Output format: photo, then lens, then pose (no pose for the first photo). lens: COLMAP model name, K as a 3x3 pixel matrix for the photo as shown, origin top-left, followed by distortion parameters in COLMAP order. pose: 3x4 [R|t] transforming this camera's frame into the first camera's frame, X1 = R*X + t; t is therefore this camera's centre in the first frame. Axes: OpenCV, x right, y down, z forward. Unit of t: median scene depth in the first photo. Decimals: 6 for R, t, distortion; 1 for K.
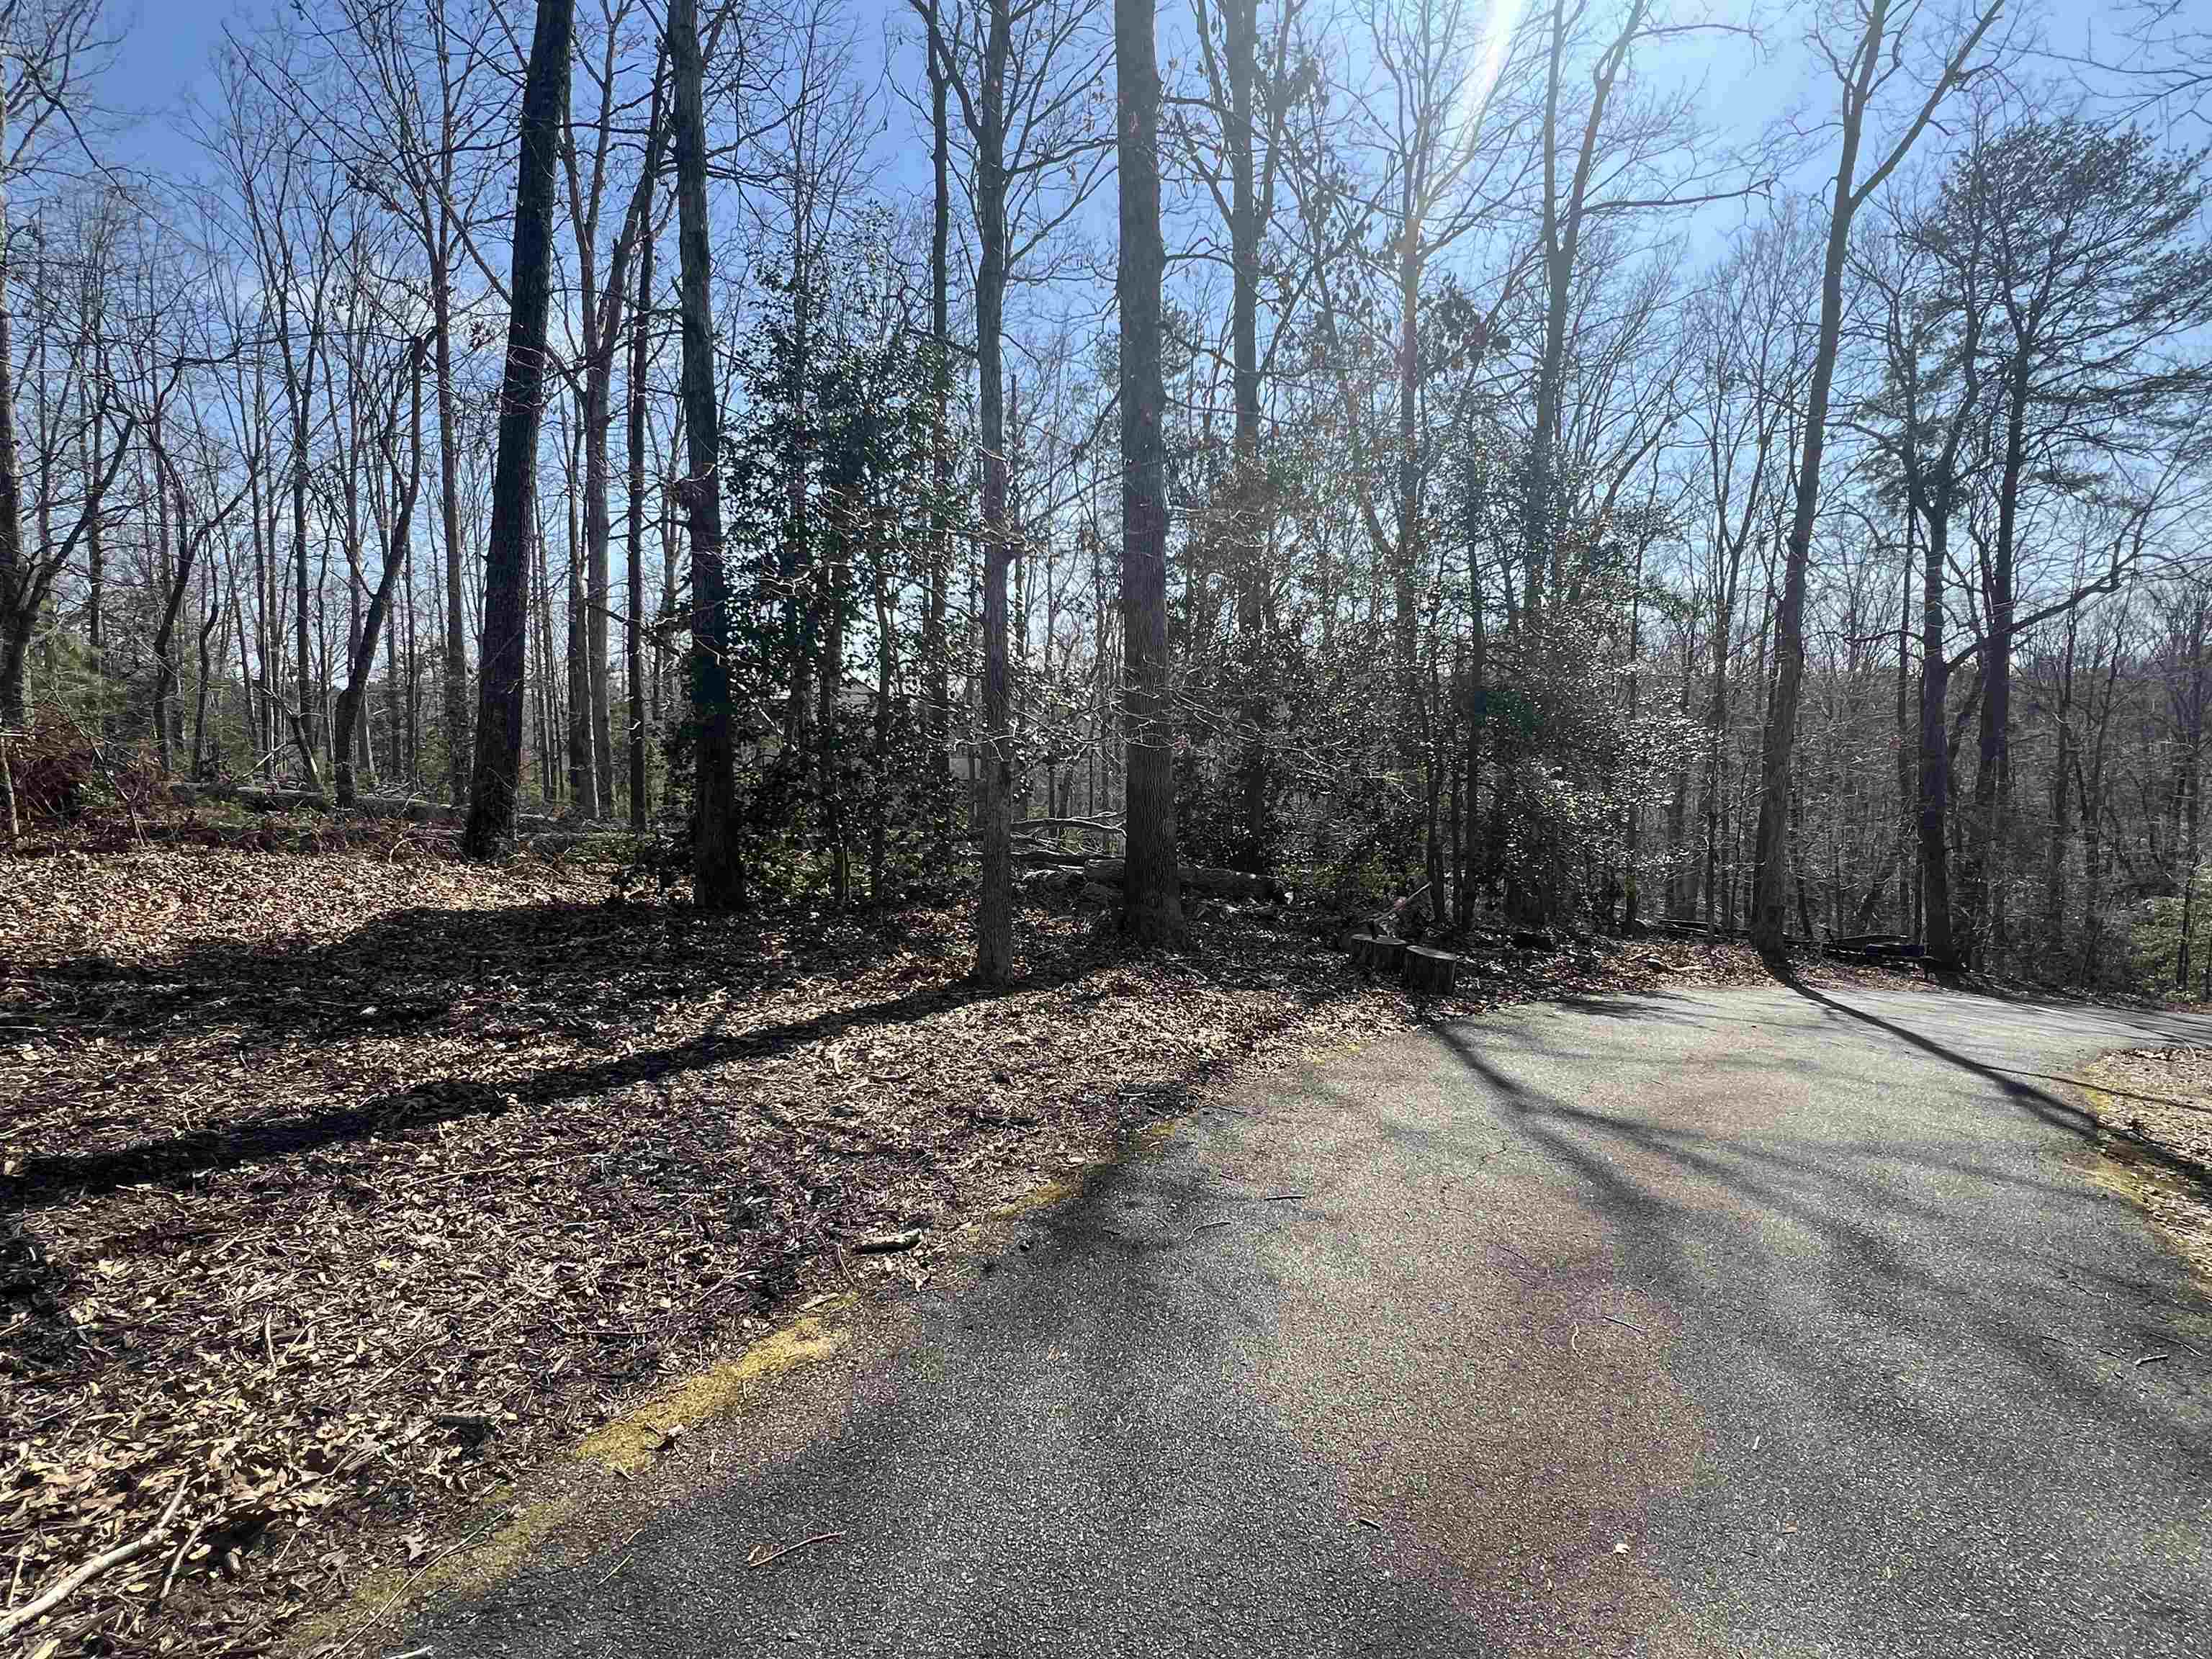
lens RADIAL K [[1086.7, 0, 1105.5], [0, 1086.7, 822.4], [0, 0, 1]] dist [-0.002961, -0.000219]
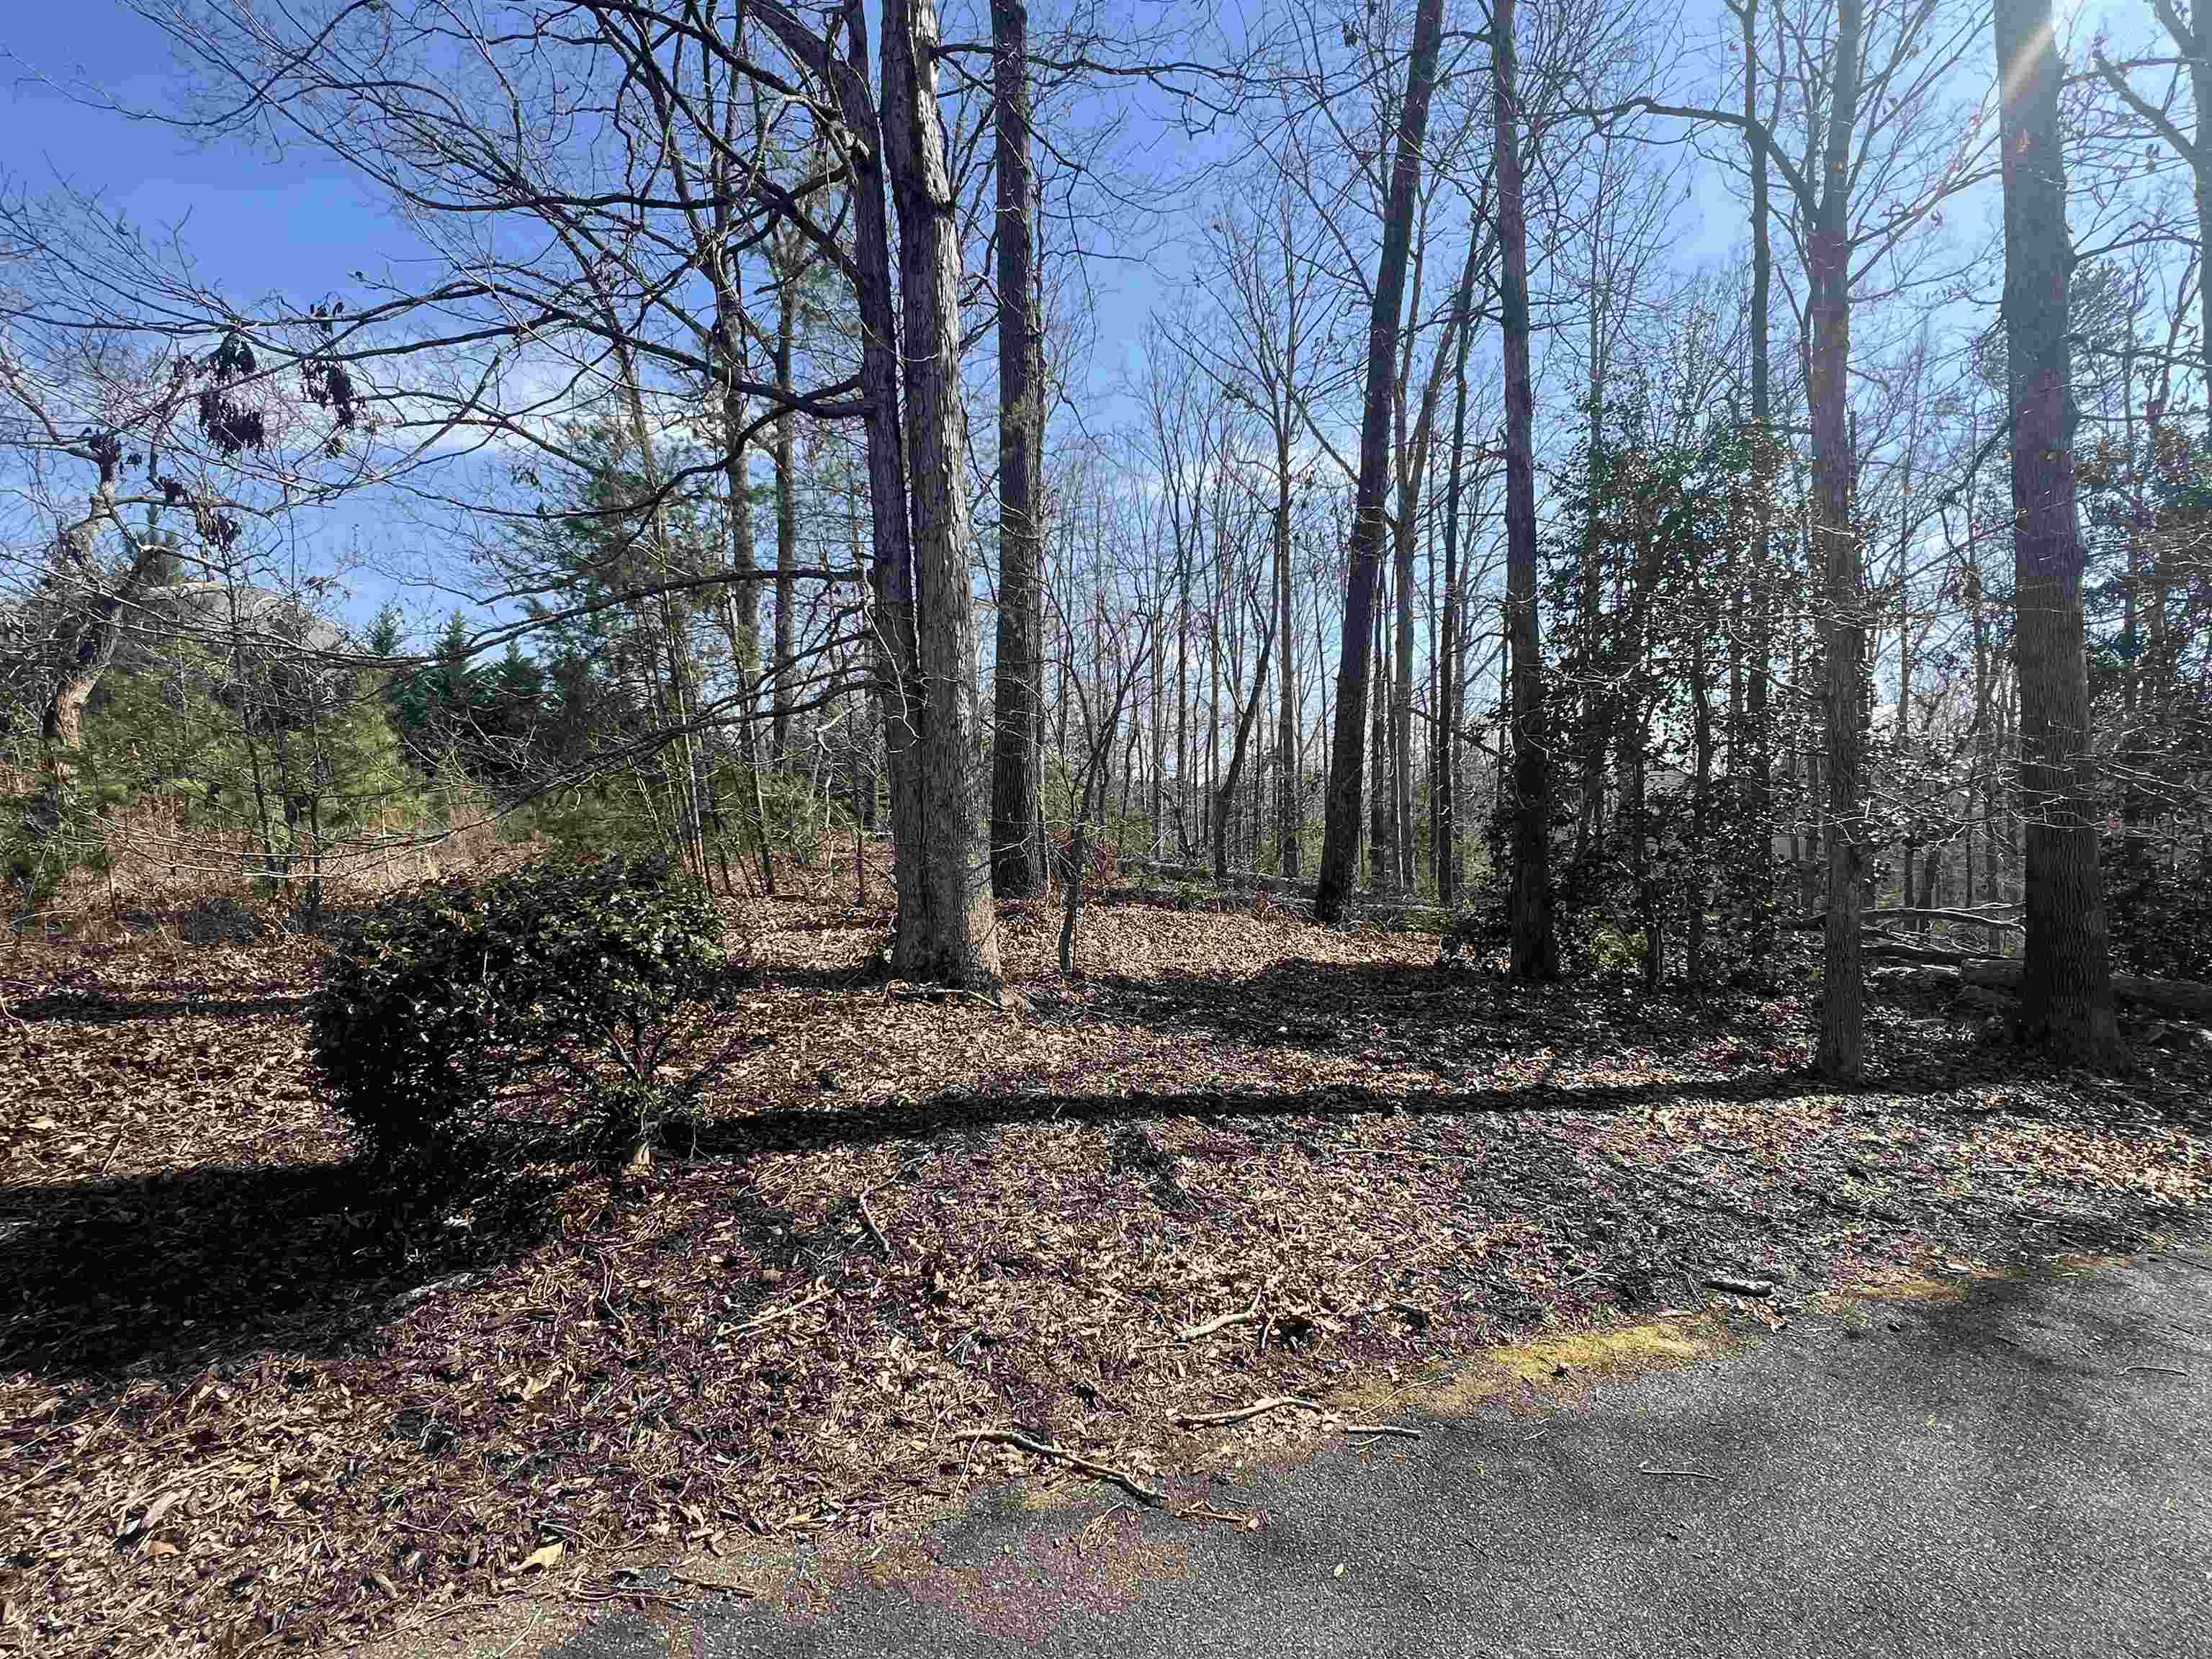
lens RADIAL K [[1055.2, 0, 1107.3], [0, 1055.2, 829.7], [0, 0, 1]] dist [-0.002034, 0.001395]
pose [[0.765996, -0.009971, -0.642768, -0.000265], [-0.033397, 0.997912, -0.055281, 0.005153], [0.641978, 0.063812, 0.764063, -0.148494]]
